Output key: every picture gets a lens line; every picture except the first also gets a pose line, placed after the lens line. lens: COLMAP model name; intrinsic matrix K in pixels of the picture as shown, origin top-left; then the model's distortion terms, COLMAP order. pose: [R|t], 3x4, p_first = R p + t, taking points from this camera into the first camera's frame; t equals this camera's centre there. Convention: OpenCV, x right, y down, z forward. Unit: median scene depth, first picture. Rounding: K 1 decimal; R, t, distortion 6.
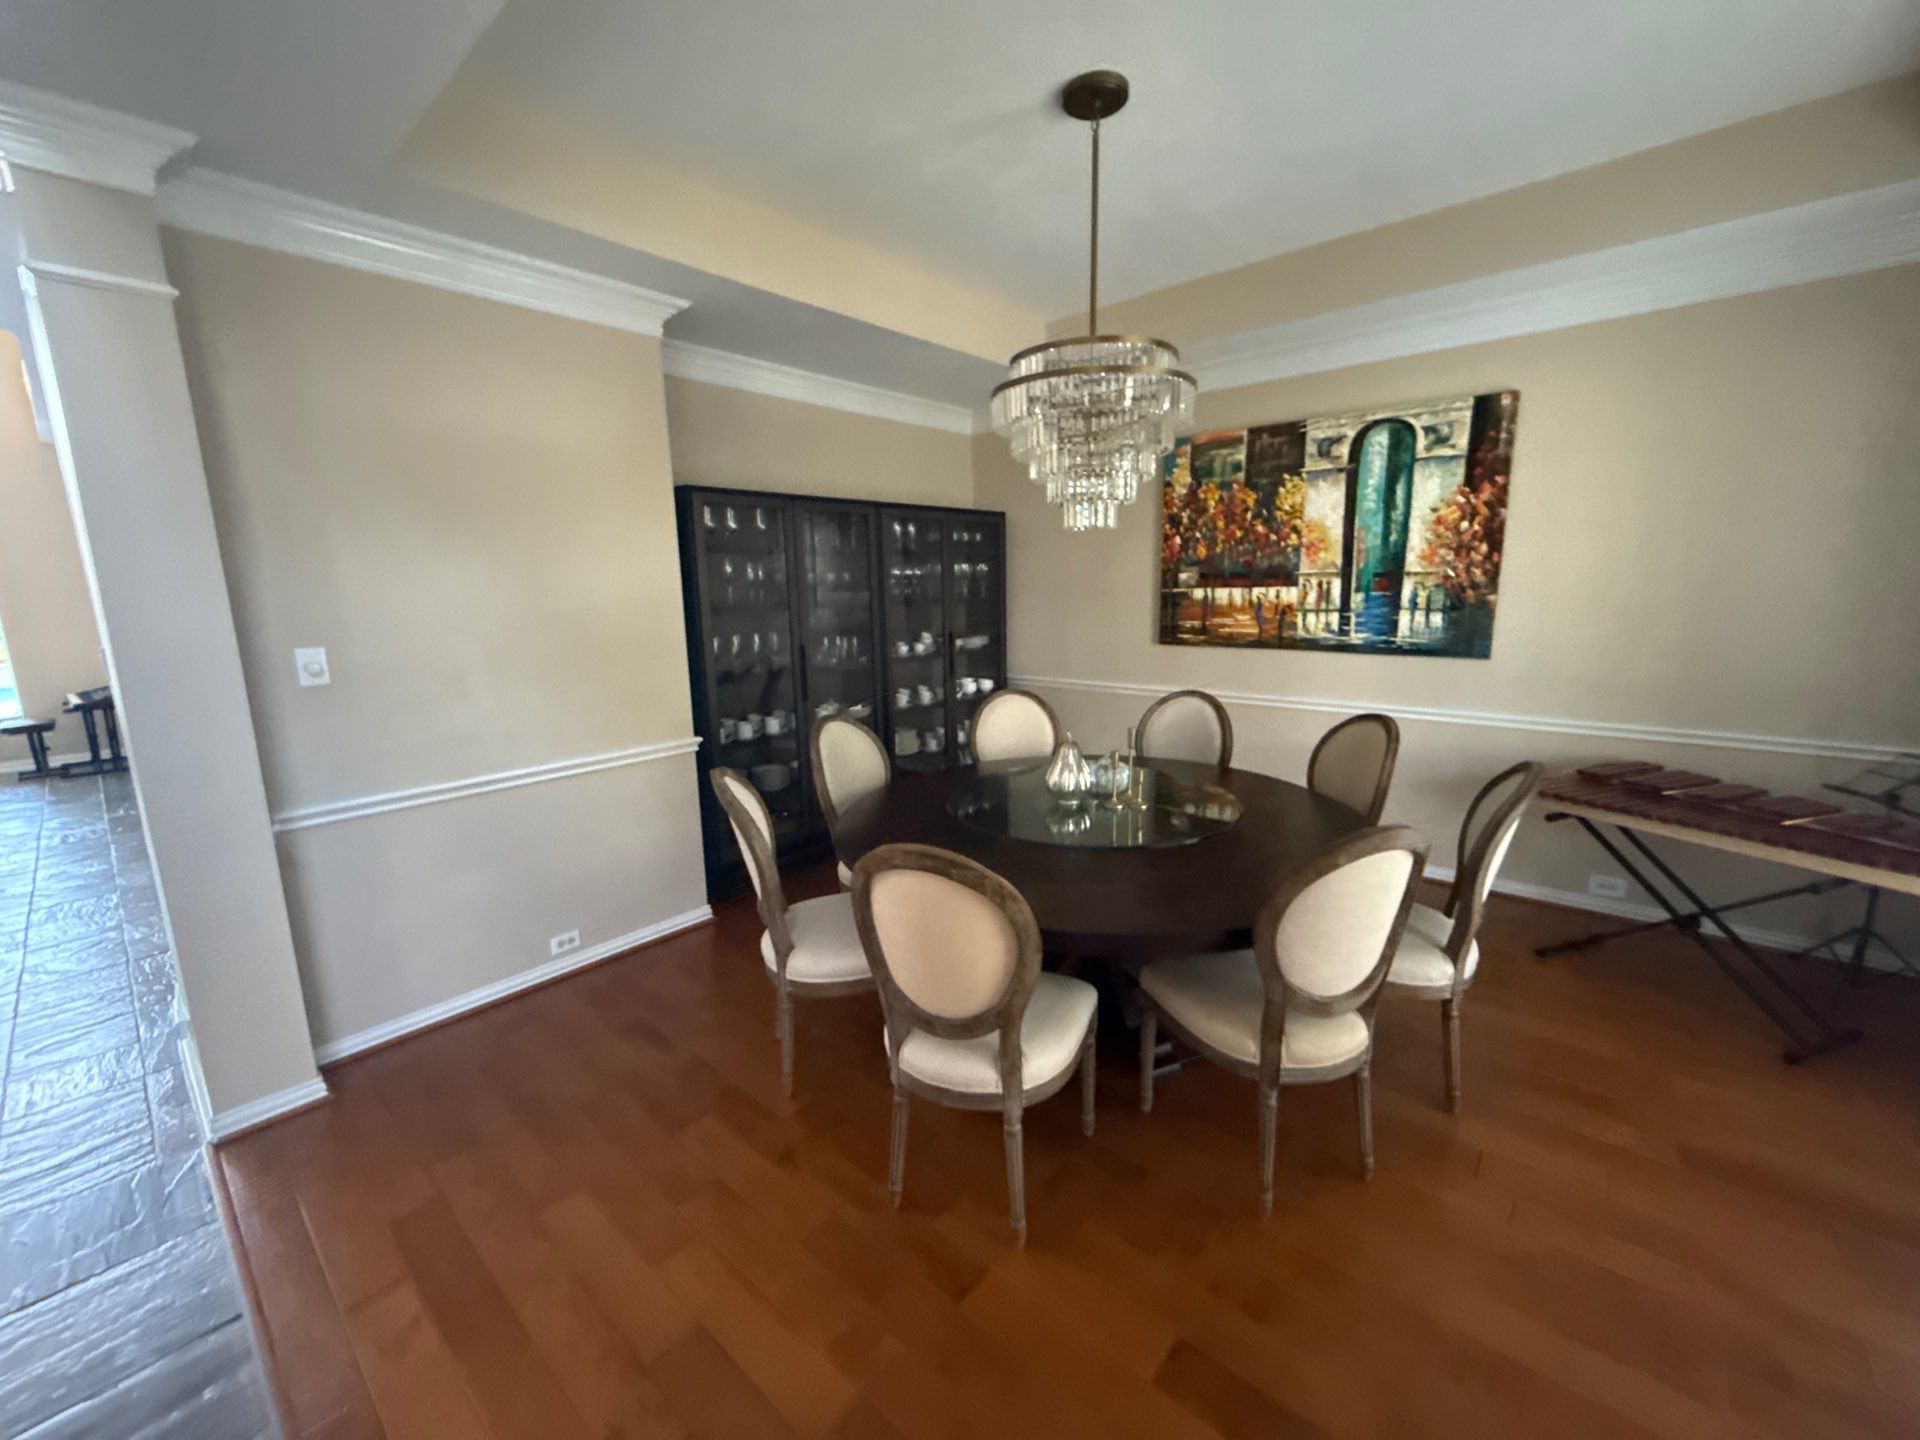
lens RADIAL K [[766.3, 0, 965.1], [0, 766.3, 715.6], [0, 0, 1]] dist [0.002569, 0.000194]
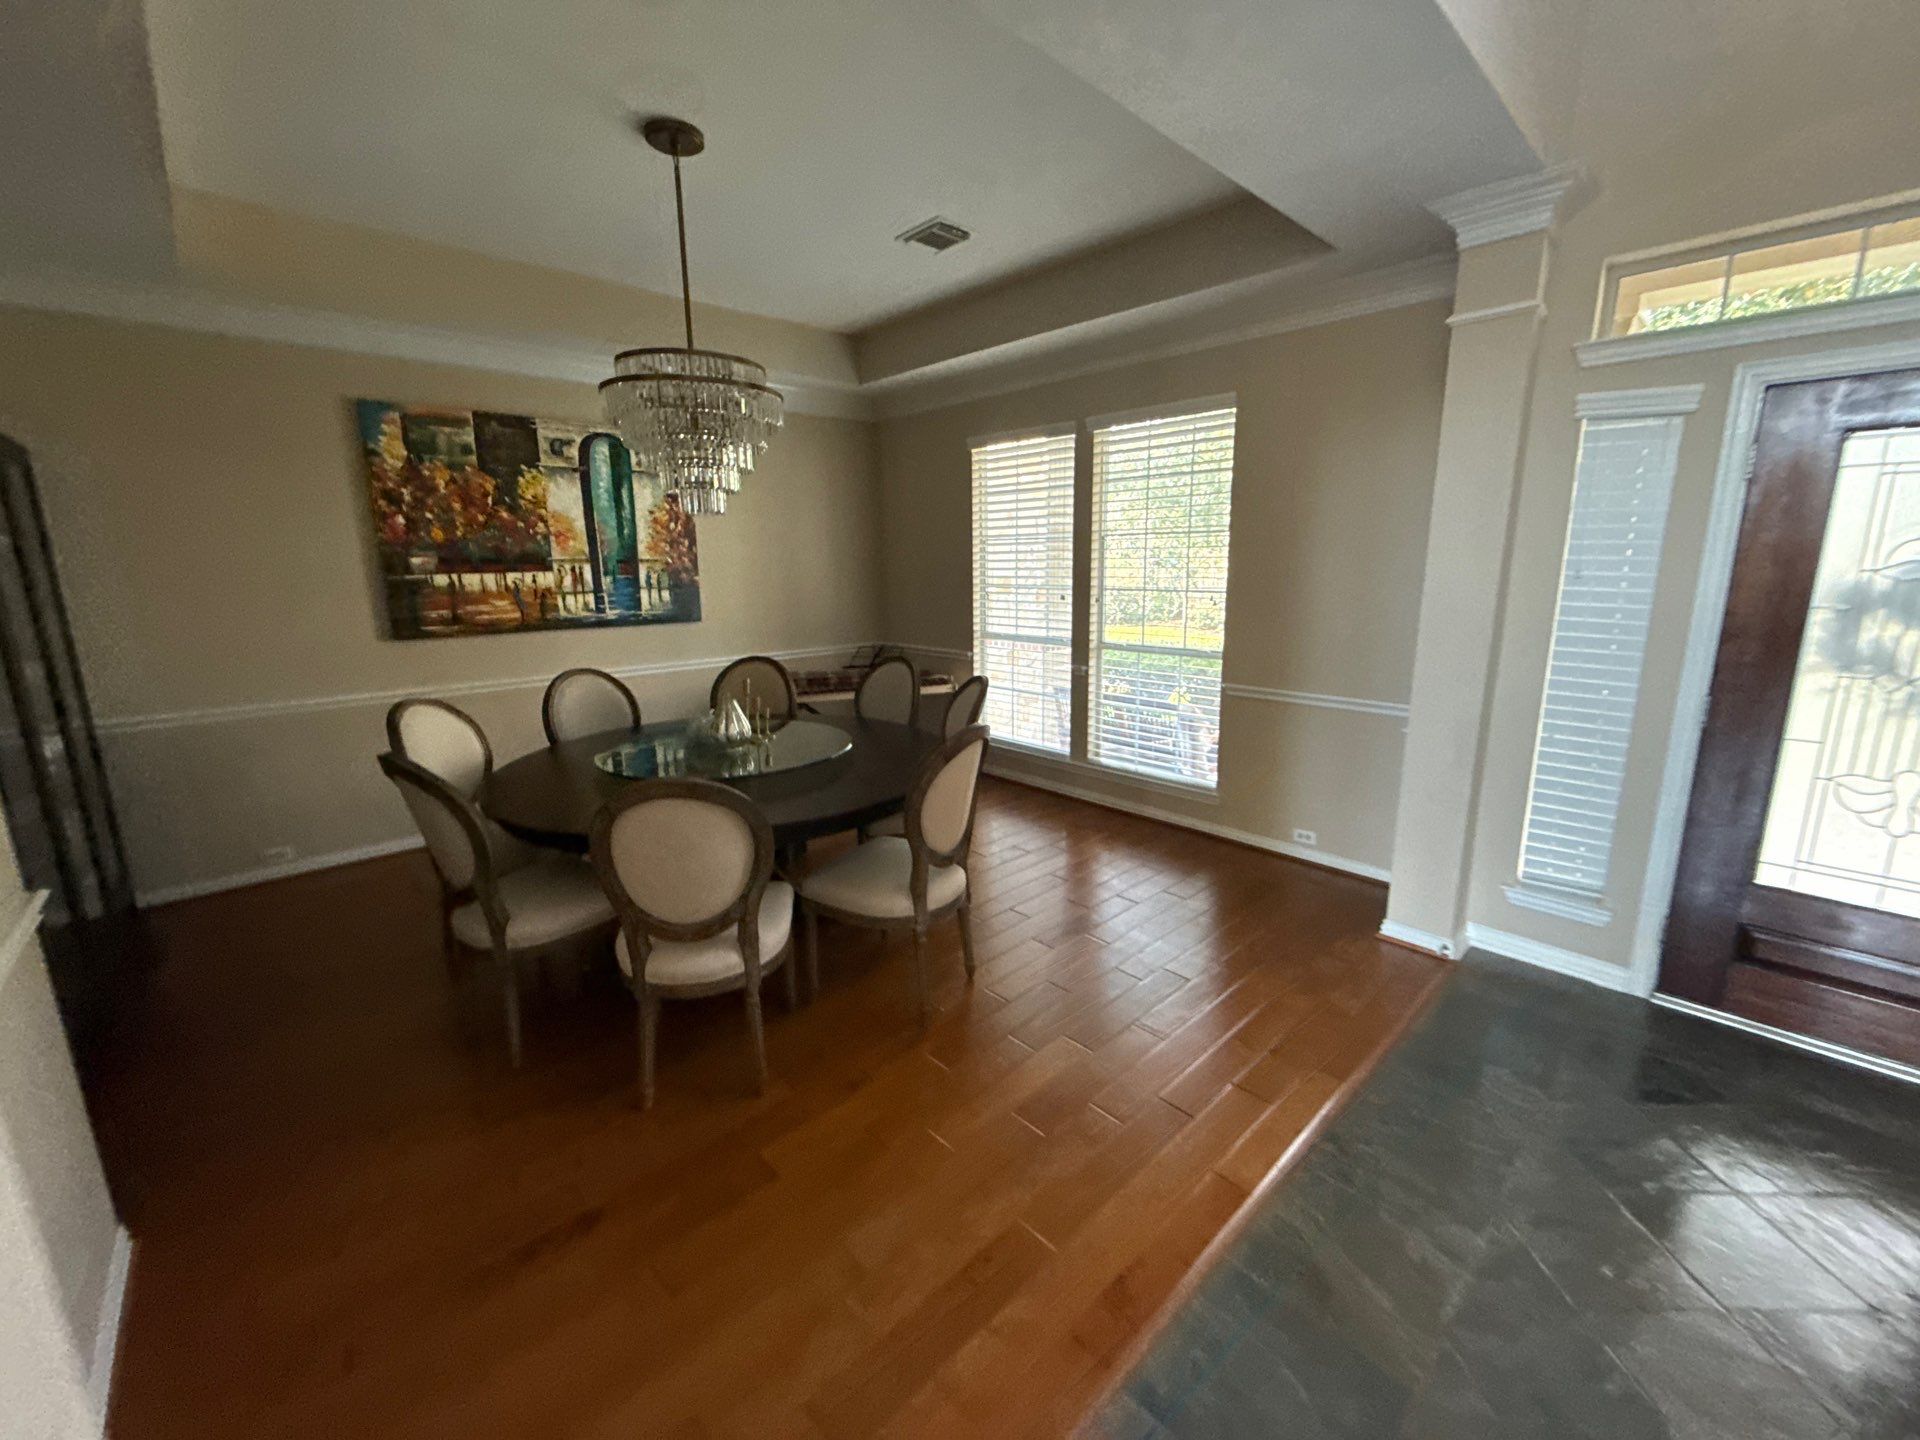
lens RADIAL K [[766.3, 0, 965.1], [0, 766.3, 715.6], [0, 0, 1]] dist [0.002569, 0.000194]
pose [[0.094040, -0.182202, 0.978754, -0.617878], [0.182865, 0.969545, 0.162918, -0.040150], [-0.978630, 0.163659, 0.124495, 0.324609]]
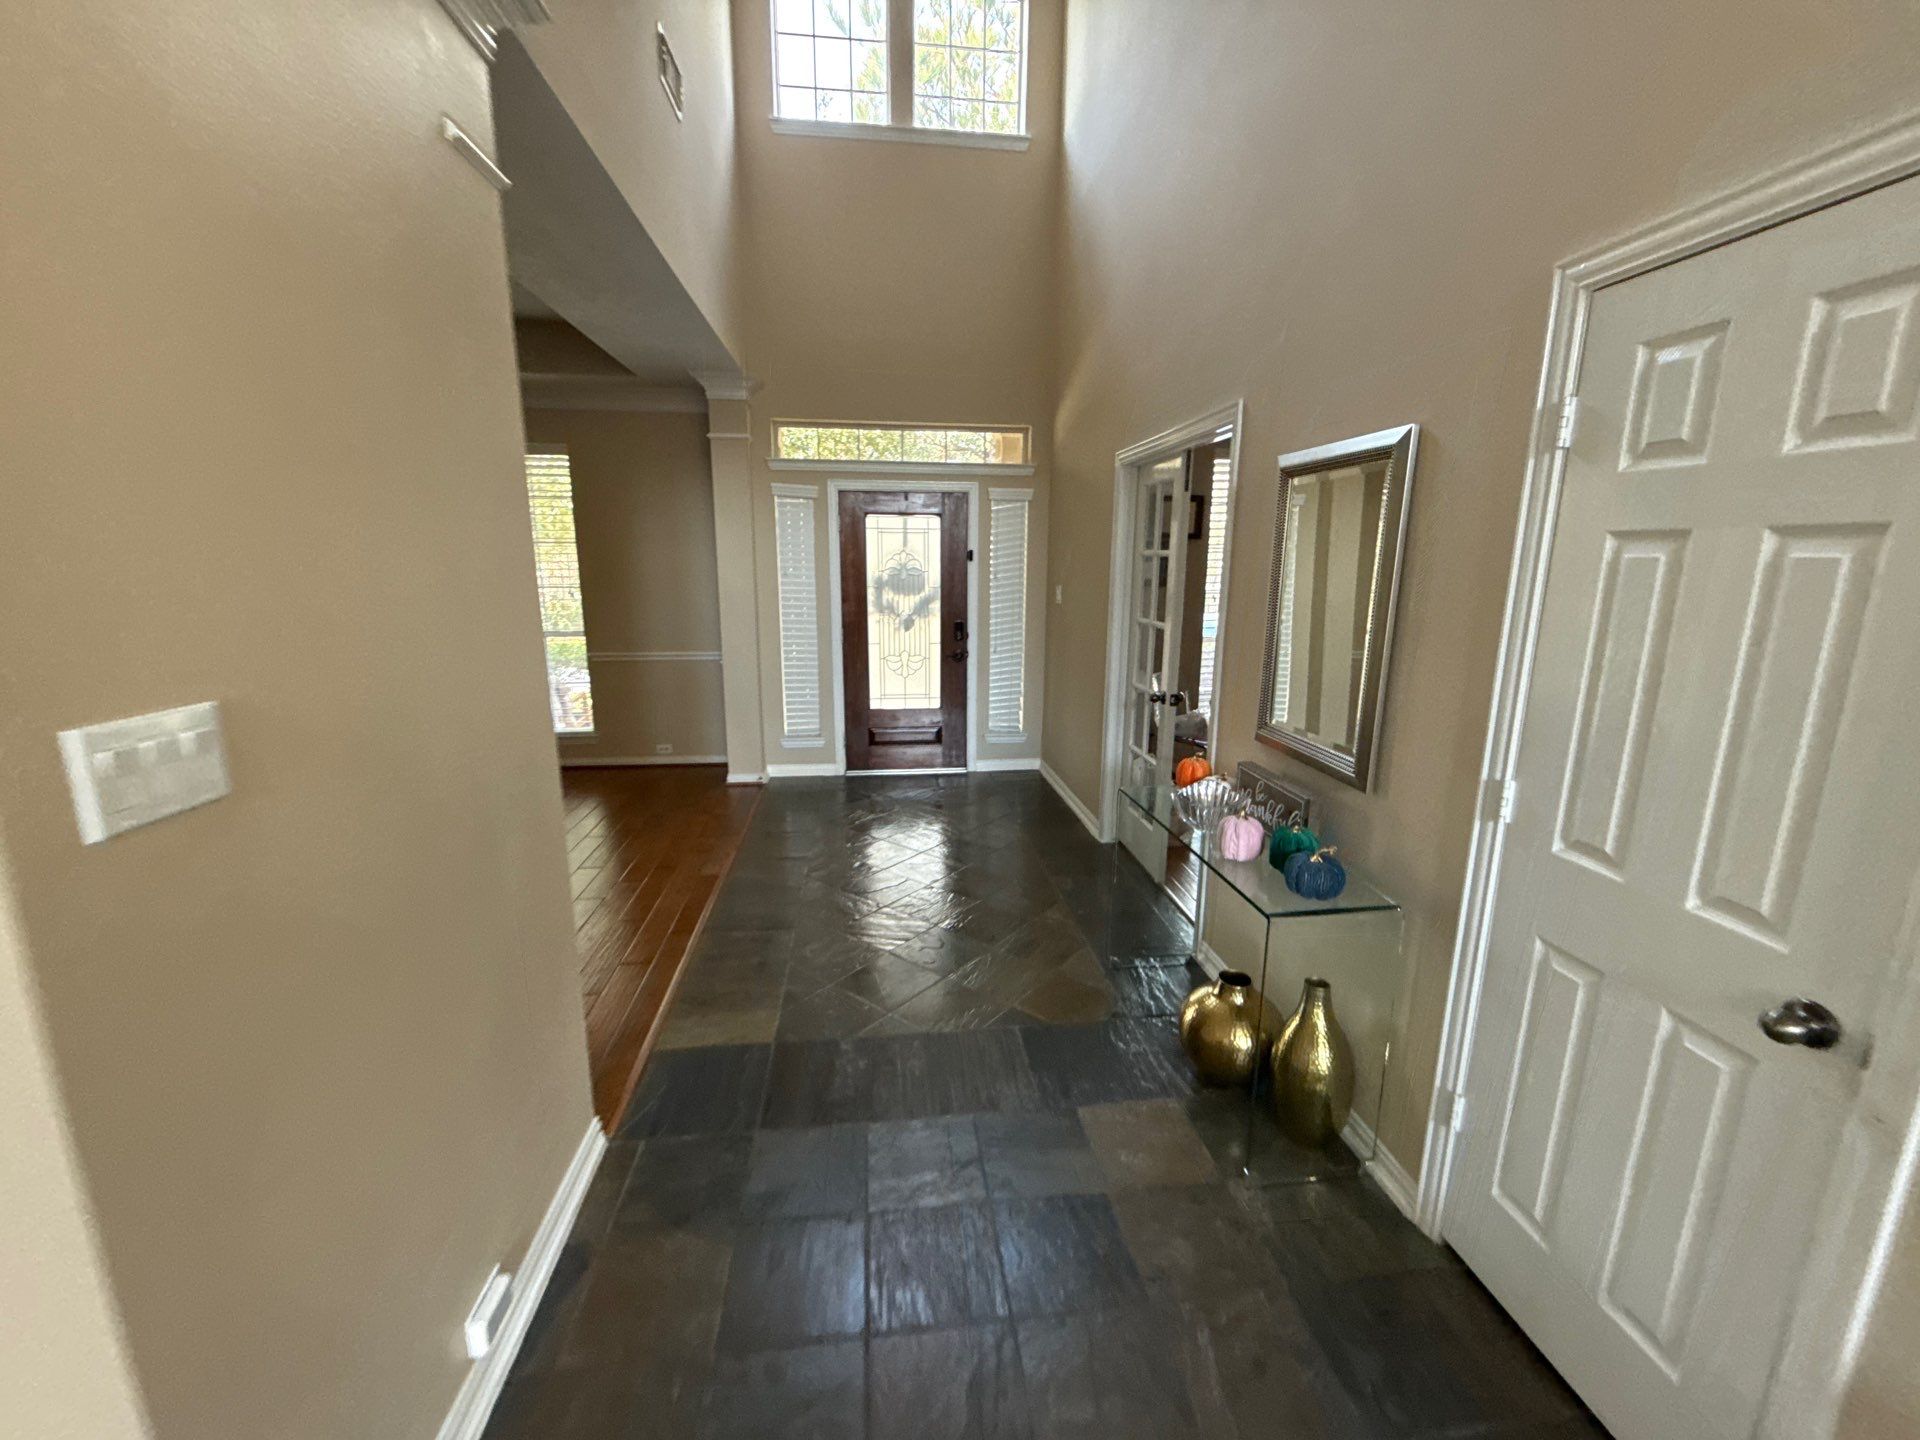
lens RADIAL K [[766.3, 0, 965.1], [0, 766.3, 715.6], [0, 0, 1]] dist [0.002569, 0.000194]
pose [[-0.741791, -0.124563, 0.658961, -1.215395], [0.125263, 0.939571, 0.318615, -0.134653], [-0.658828, 0.318889, -0.681363, 0.790175]]
